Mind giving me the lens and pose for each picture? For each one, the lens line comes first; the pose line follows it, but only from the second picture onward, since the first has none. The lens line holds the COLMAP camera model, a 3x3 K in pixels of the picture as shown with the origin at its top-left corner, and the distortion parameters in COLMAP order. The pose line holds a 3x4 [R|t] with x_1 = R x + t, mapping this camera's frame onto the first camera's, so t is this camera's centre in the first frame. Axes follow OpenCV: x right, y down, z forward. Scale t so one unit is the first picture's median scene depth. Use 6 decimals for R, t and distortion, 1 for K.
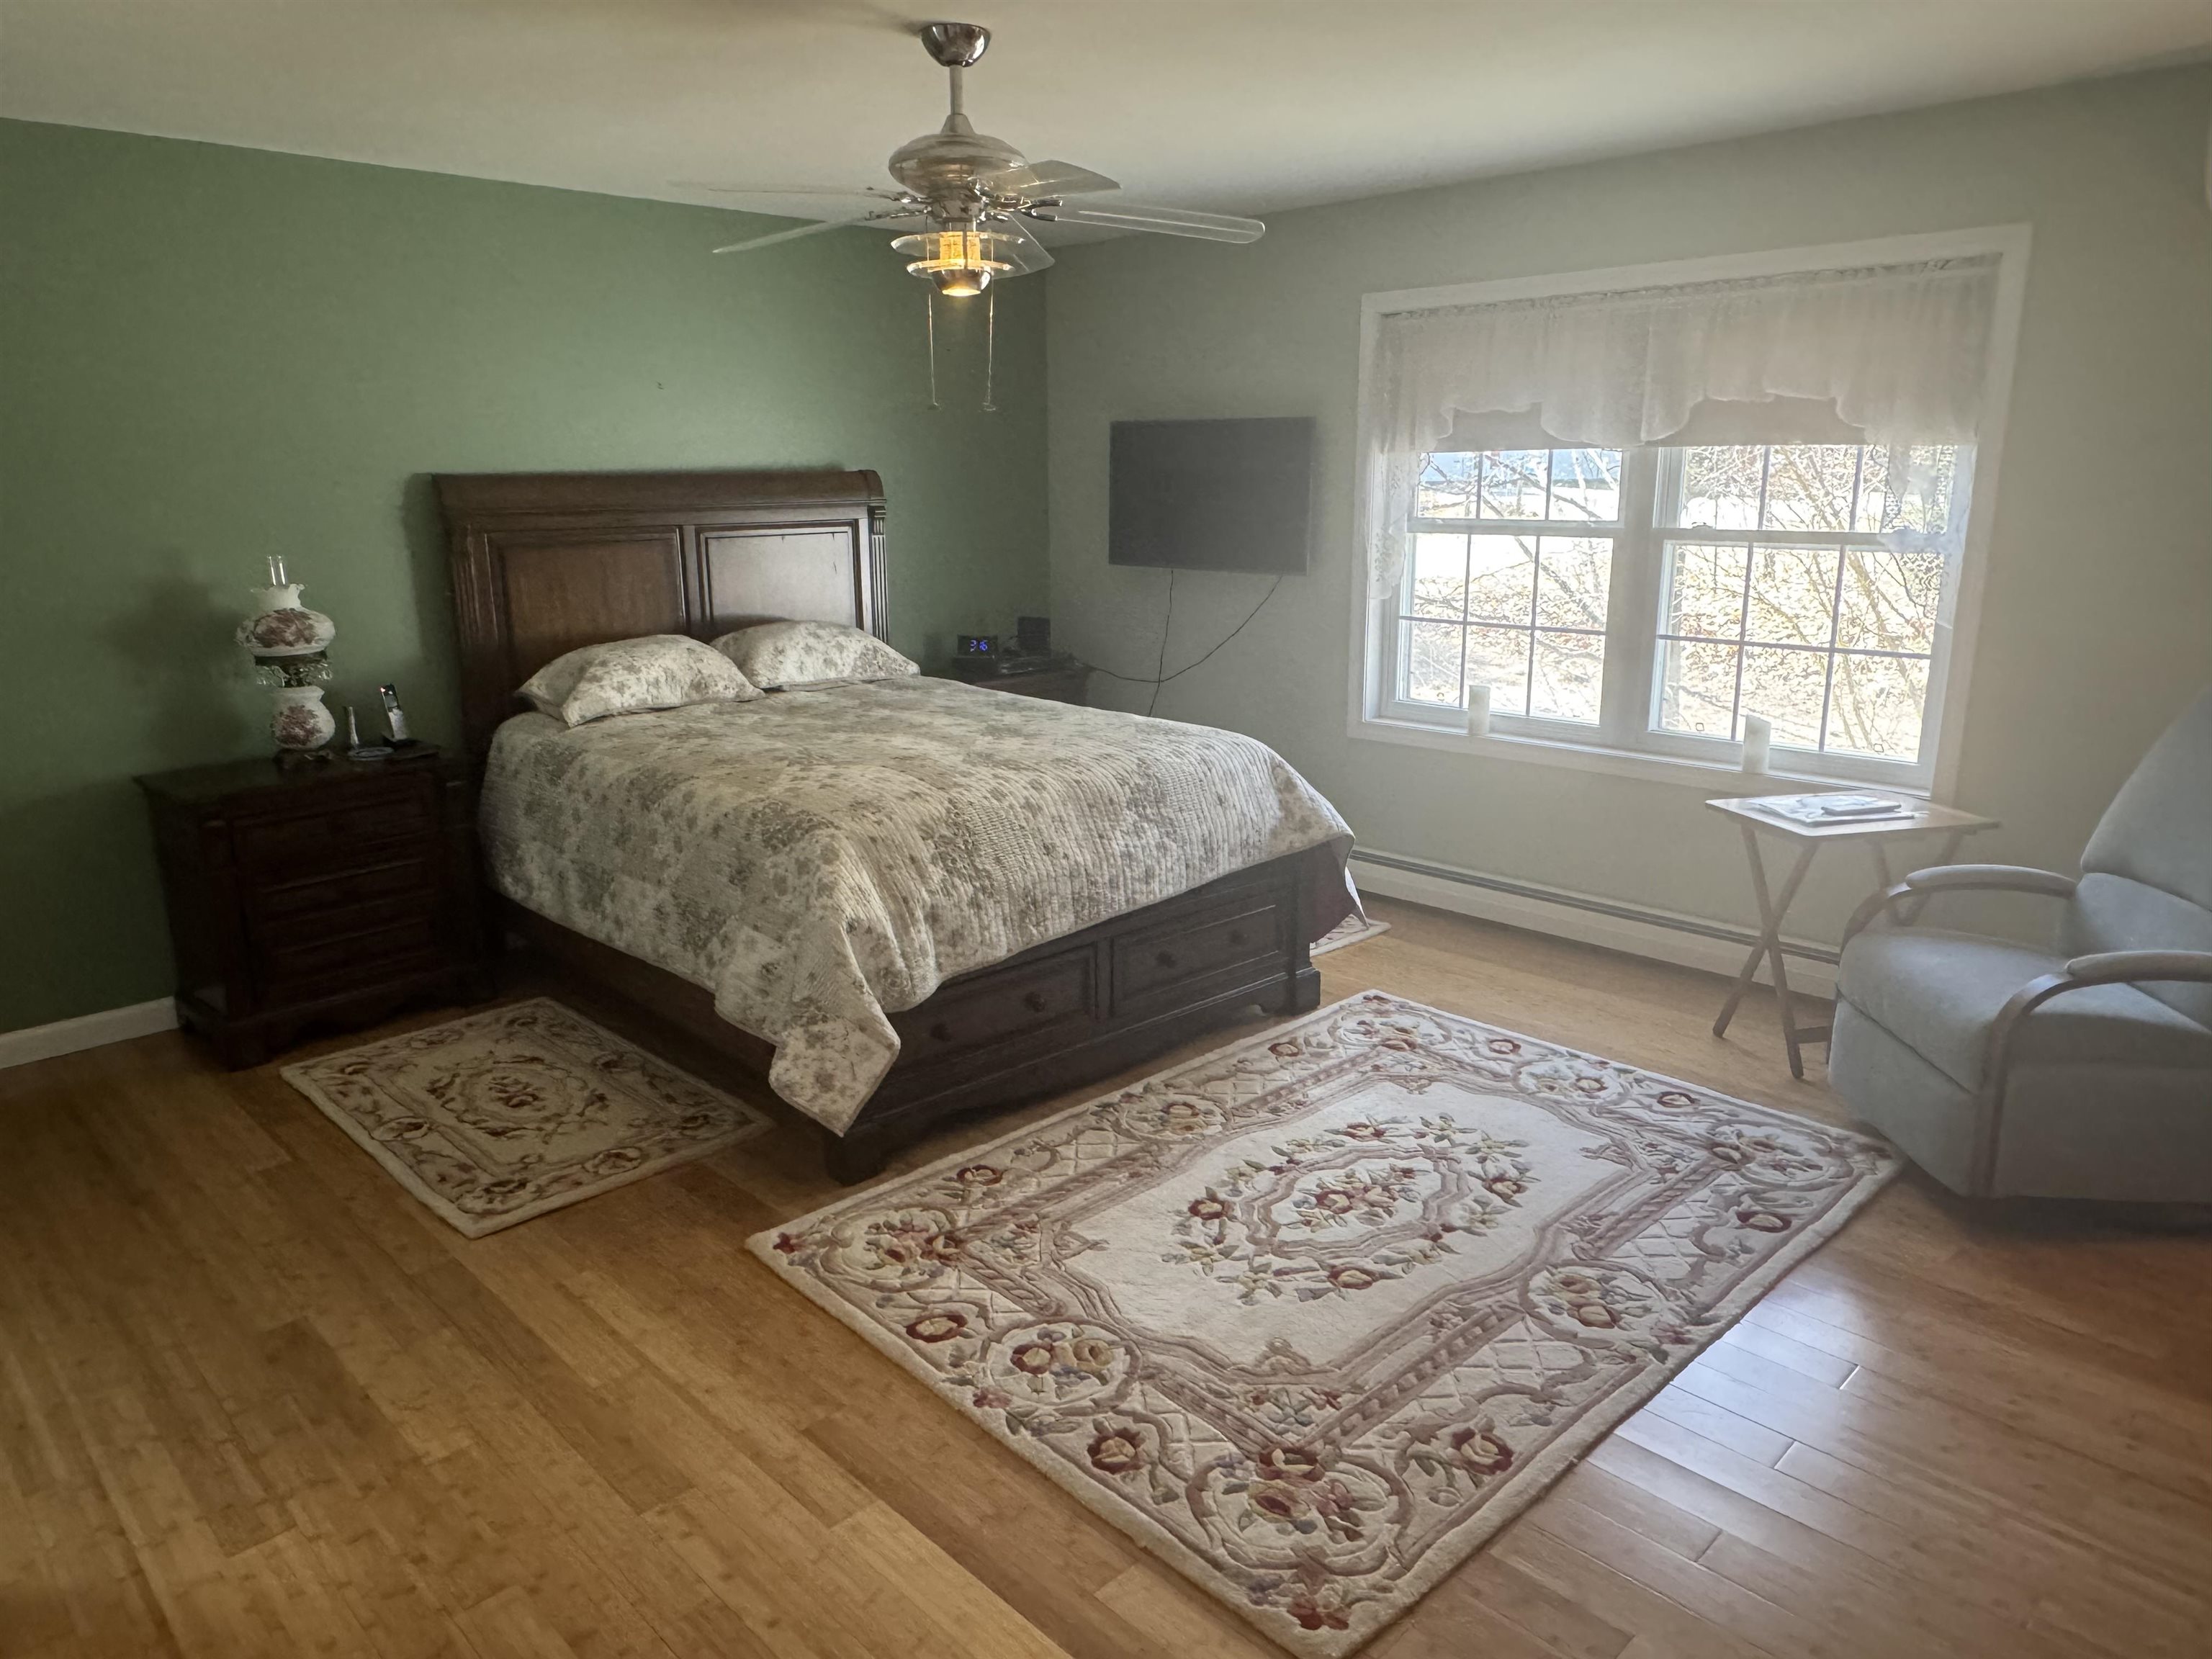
lens RADIAL K [[1463.4, 0, 1091.8], [0, 1463.4, 824.8], [0, 0, 1]] dist [0.001303, -0.000116]
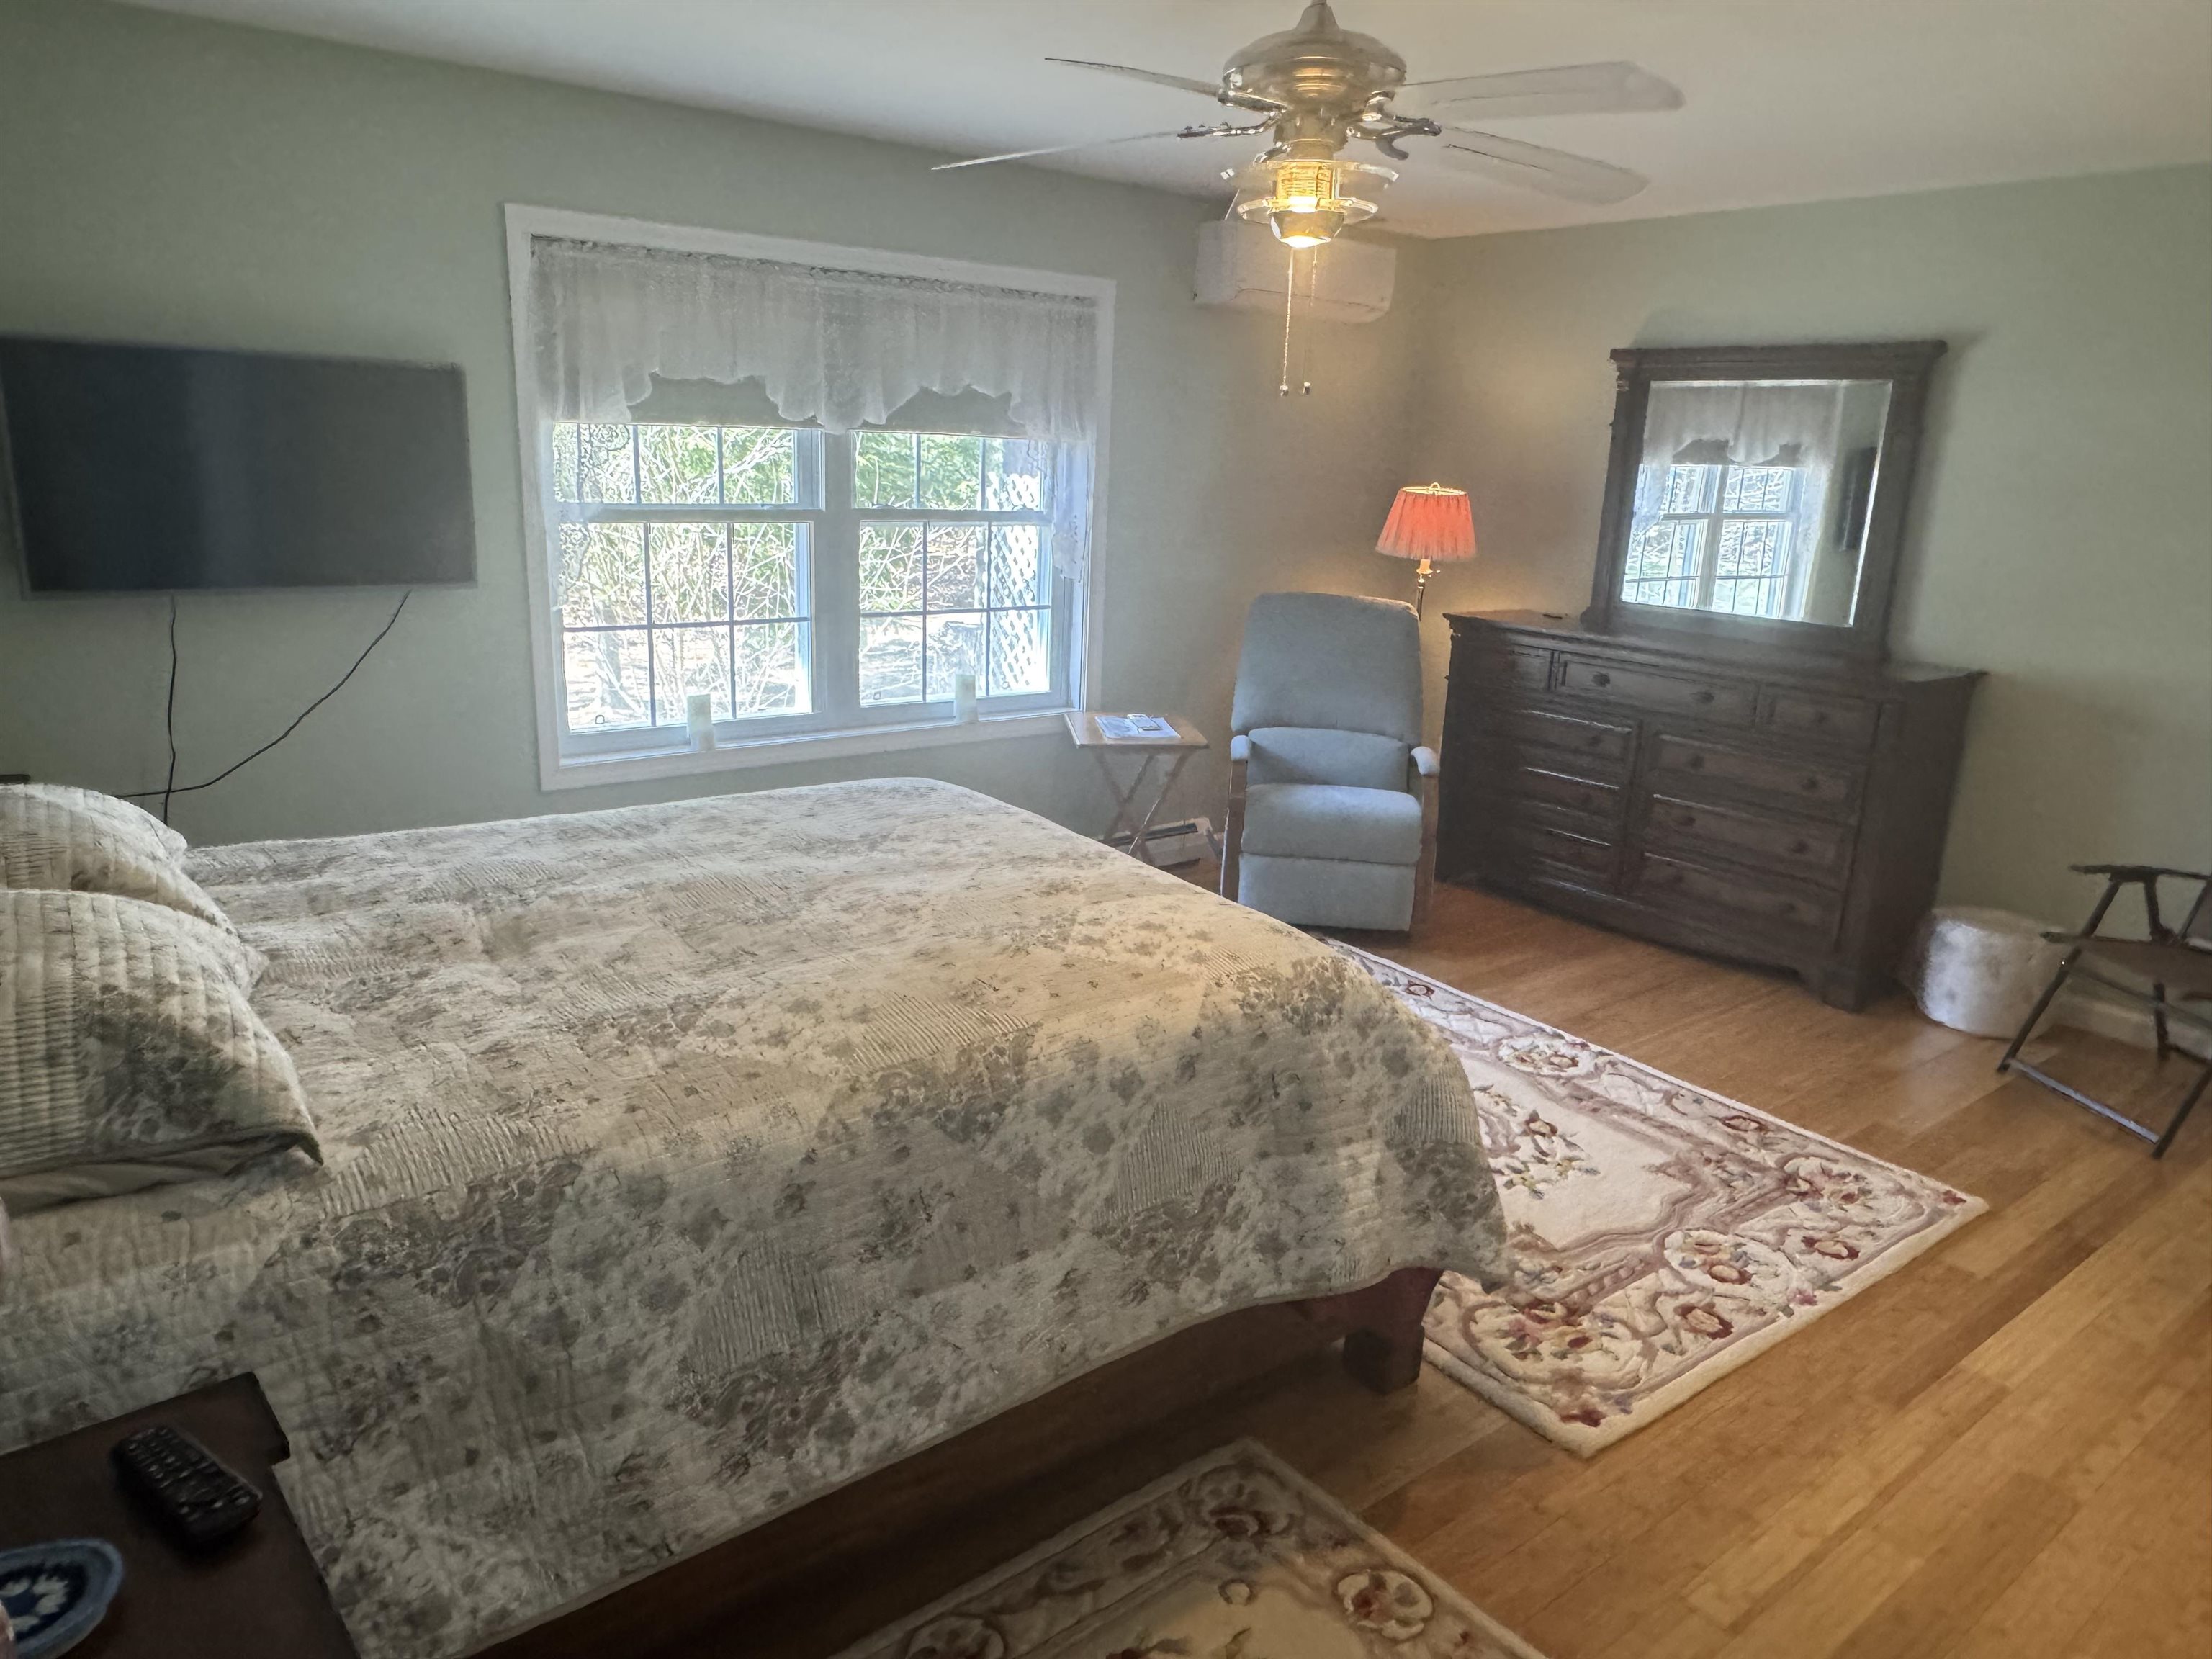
lens RADIAL K [[1463.4, 0, 1093.1], [0, 1463.4, 830.8], [0, 0, 1]] dist [0.001303, -0.000116]
pose [[0.104320, -0.239975, 0.965158, -0.969381], [0.201627, 0.955403, 0.215757, -0.267827], [-0.973891, 0.172094, 0.148053, 1.106479]]
